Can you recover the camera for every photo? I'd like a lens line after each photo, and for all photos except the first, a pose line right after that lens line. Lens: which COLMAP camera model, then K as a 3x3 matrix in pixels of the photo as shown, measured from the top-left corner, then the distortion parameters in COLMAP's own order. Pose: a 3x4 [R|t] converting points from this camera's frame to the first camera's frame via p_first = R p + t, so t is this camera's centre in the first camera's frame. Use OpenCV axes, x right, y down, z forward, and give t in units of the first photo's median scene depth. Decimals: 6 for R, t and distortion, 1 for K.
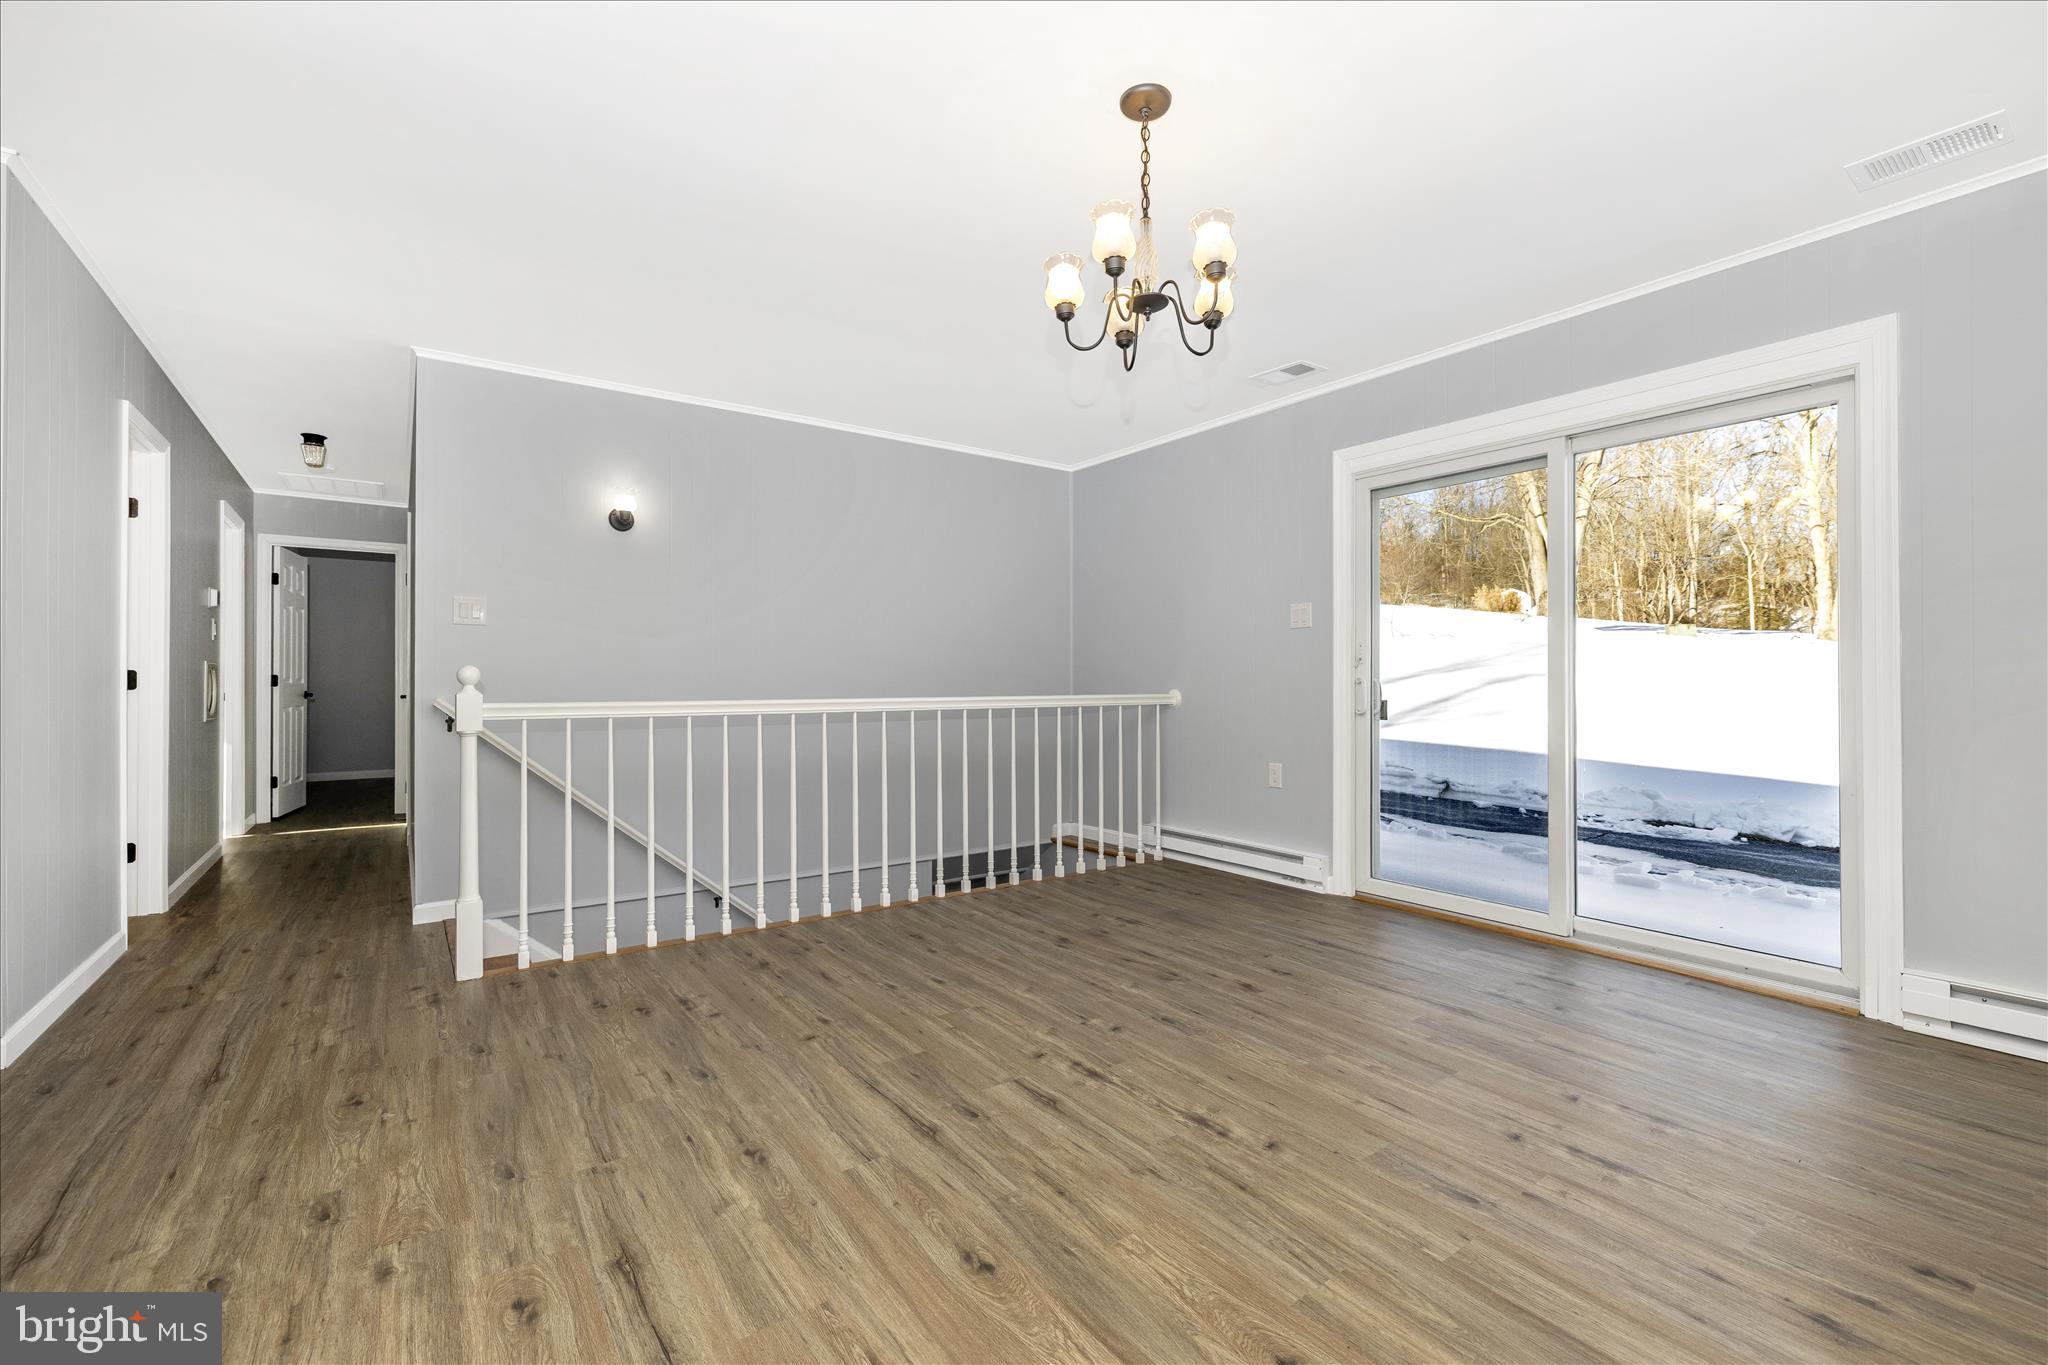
lens RADIAL K [[874.1, 0, 973.1], [0, 874.1, 677.4], [0, 0, 1]] dist [0.000963, -0.000343]
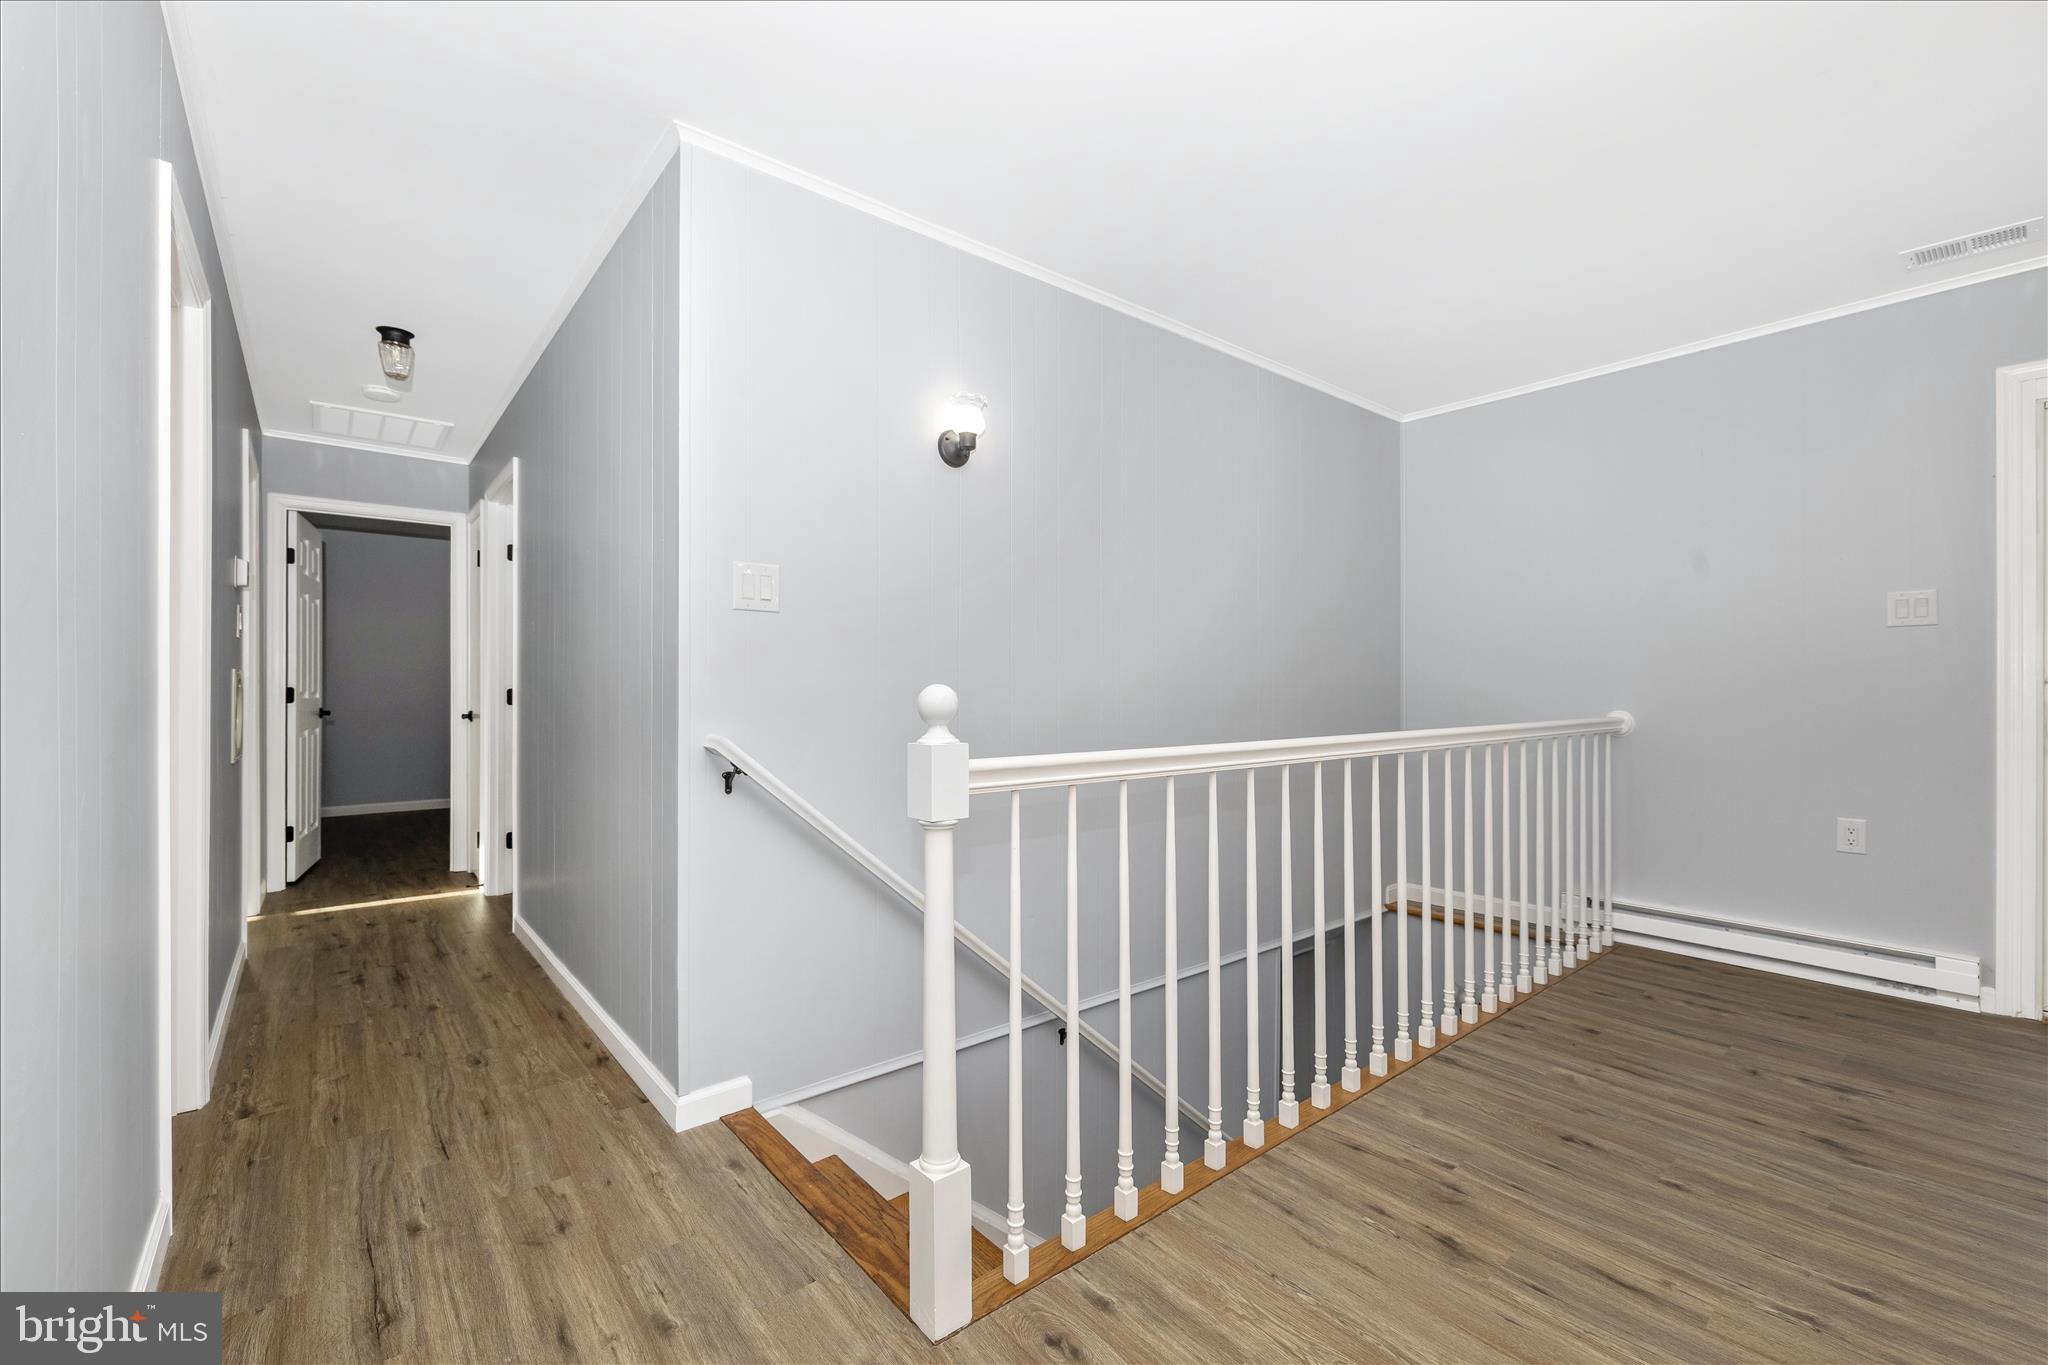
lens RADIAL K [[874.1, 0, 1024.0], [0, 874.1, 688.8], [0, 0, 1]] dist [0.000963, -0.000343]
pose [[0.996841, 0.003023, 0.079364, -0.384517], [-0.003243, 0.999991, 0.002650, -0.008109], [-0.079355, -0.002899, 0.996842, 0.347791]]
